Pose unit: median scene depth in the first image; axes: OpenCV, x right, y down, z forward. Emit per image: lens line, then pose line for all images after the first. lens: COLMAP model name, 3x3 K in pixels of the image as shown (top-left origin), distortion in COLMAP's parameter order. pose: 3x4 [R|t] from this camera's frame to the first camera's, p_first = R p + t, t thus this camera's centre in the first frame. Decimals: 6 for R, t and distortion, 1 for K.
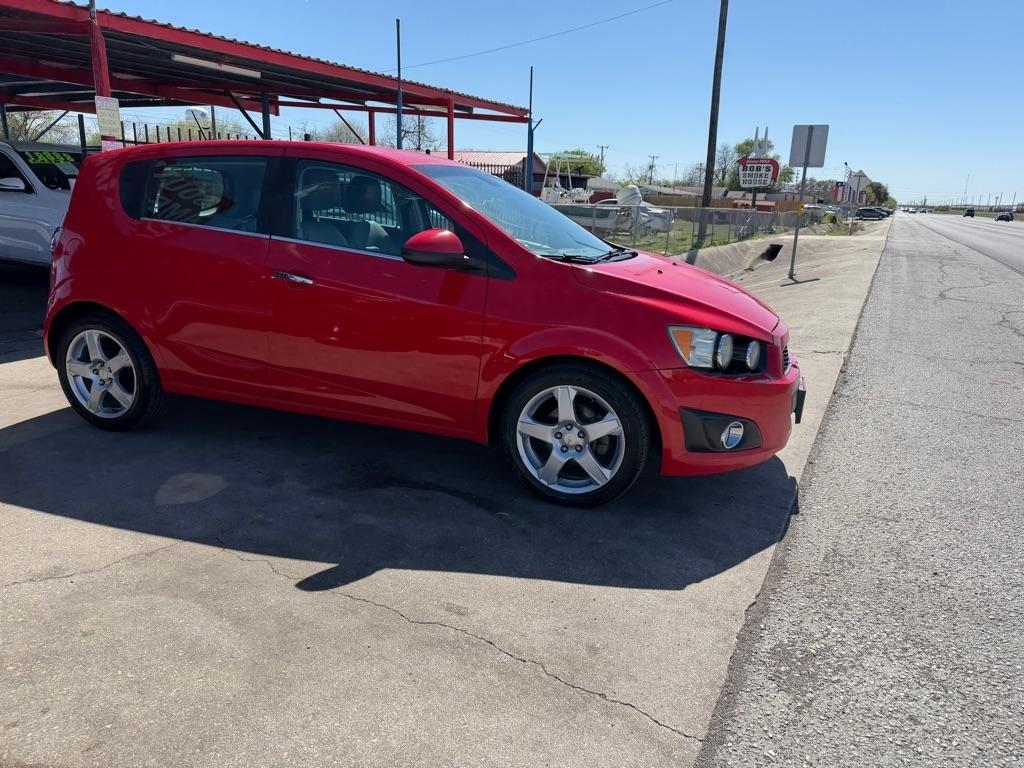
lens RADIAL K [[707.1, 0, 504.7], [0, 707.1, 382.9], [0, 0, 1]] dist [0.075719, -0.103247]
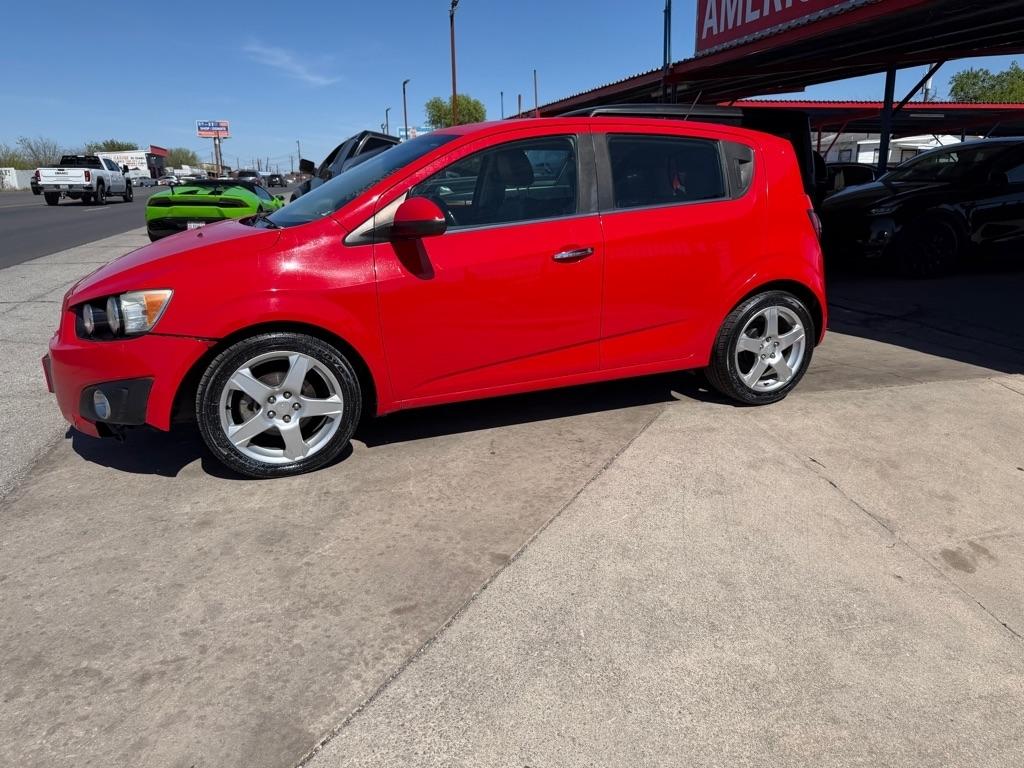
lens RADIAL K [[713.2, 0, 518.3], [0, 713.2, 368.2], [0, 0, 1]] dist [0.031298, -0.043363]
pose [[-0.713601, 0.160071, -0.682020, 0.655588], [-0.180612, 0.898598, 0.399877, -0.492329], [0.676870, 0.408534, -0.612329, 2.105674]]
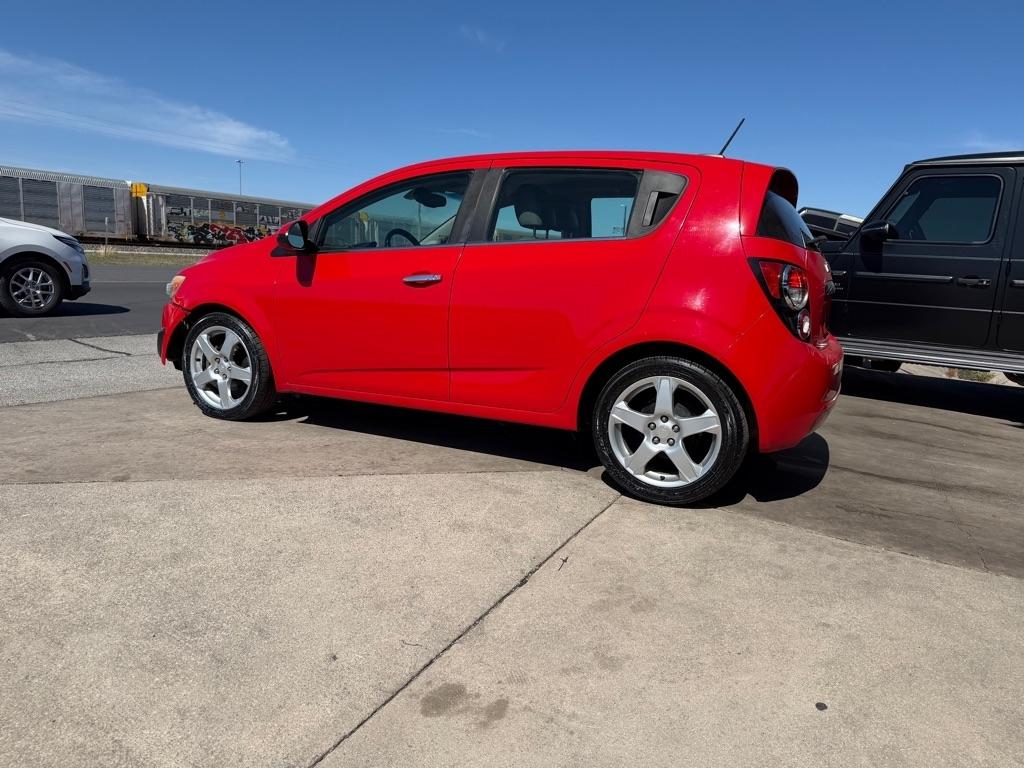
lens RADIAL K [[705.1, 0, 512.0], [0, 705.1, 384.0], [0, 0, 1]] dist [0.034068, -0.041178]
pose [[-0.994147, -0.077788, 0.074966, -0.326860], [-0.040493, 0.911646, 0.408978, -0.538623], [-0.100156, 0.403549, -0.909460, 2.463655]]
